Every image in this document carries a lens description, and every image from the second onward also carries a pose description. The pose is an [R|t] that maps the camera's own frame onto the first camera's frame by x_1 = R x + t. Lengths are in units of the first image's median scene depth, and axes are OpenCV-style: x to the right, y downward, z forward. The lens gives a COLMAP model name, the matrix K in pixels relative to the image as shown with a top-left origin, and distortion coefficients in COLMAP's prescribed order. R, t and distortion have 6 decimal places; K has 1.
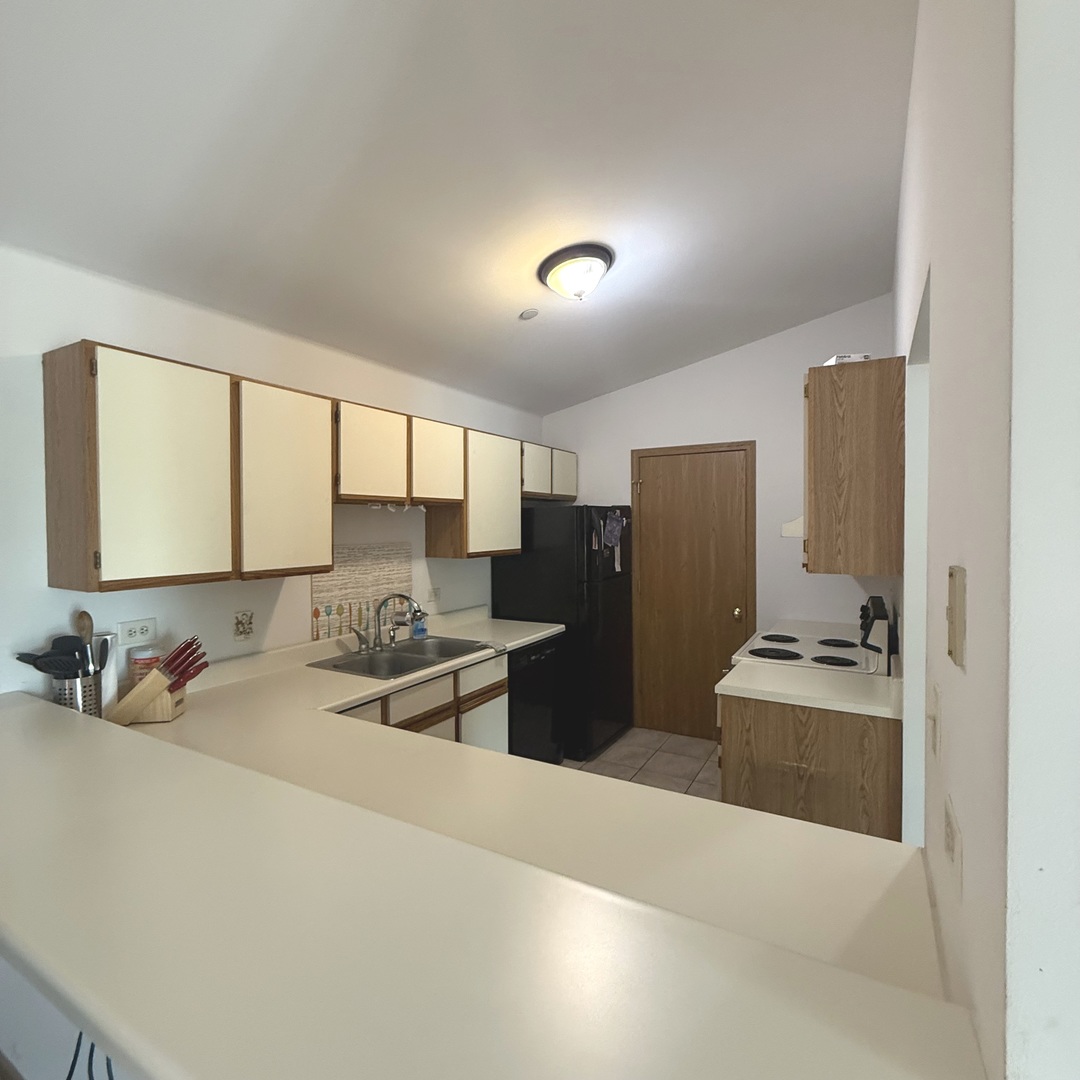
lens RADIAL K [[579.2, 0, 540.0], [0, 579.2, 540.0], [0, 0, 1]] dist [-0.001295, -0.000595]
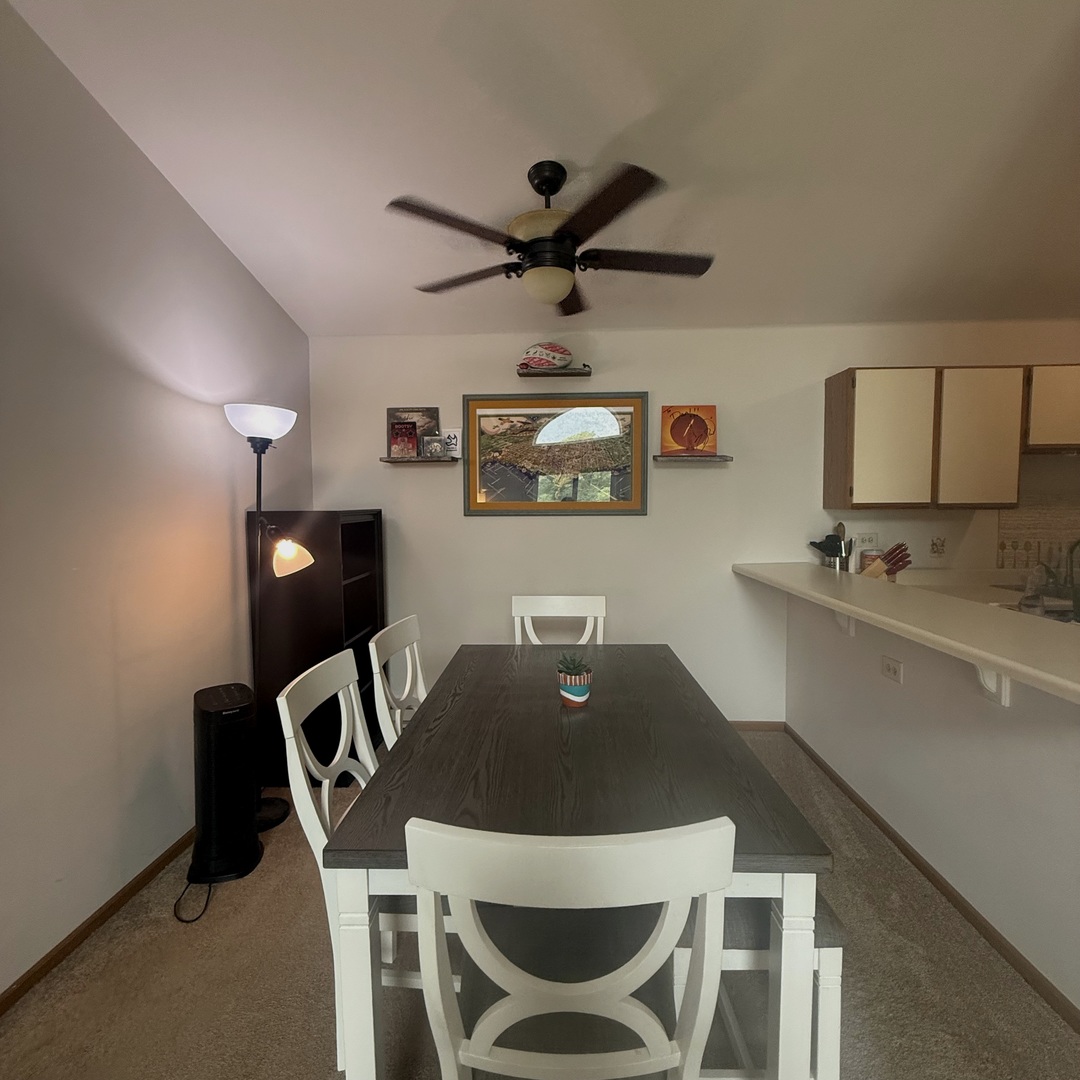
lens RADIAL K [[579.2, 0, 540.0], [0, 579.2, 540.0], [0, 0, 1]] dist [-0.001295, -0.000595]
pose [[0.471479, 0.051081, -0.880397, 0.256156], [-0.013742, 0.998625, 0.050582, 0.075219], [0.881770, -0.011750, 0.471533, -0.487700]]
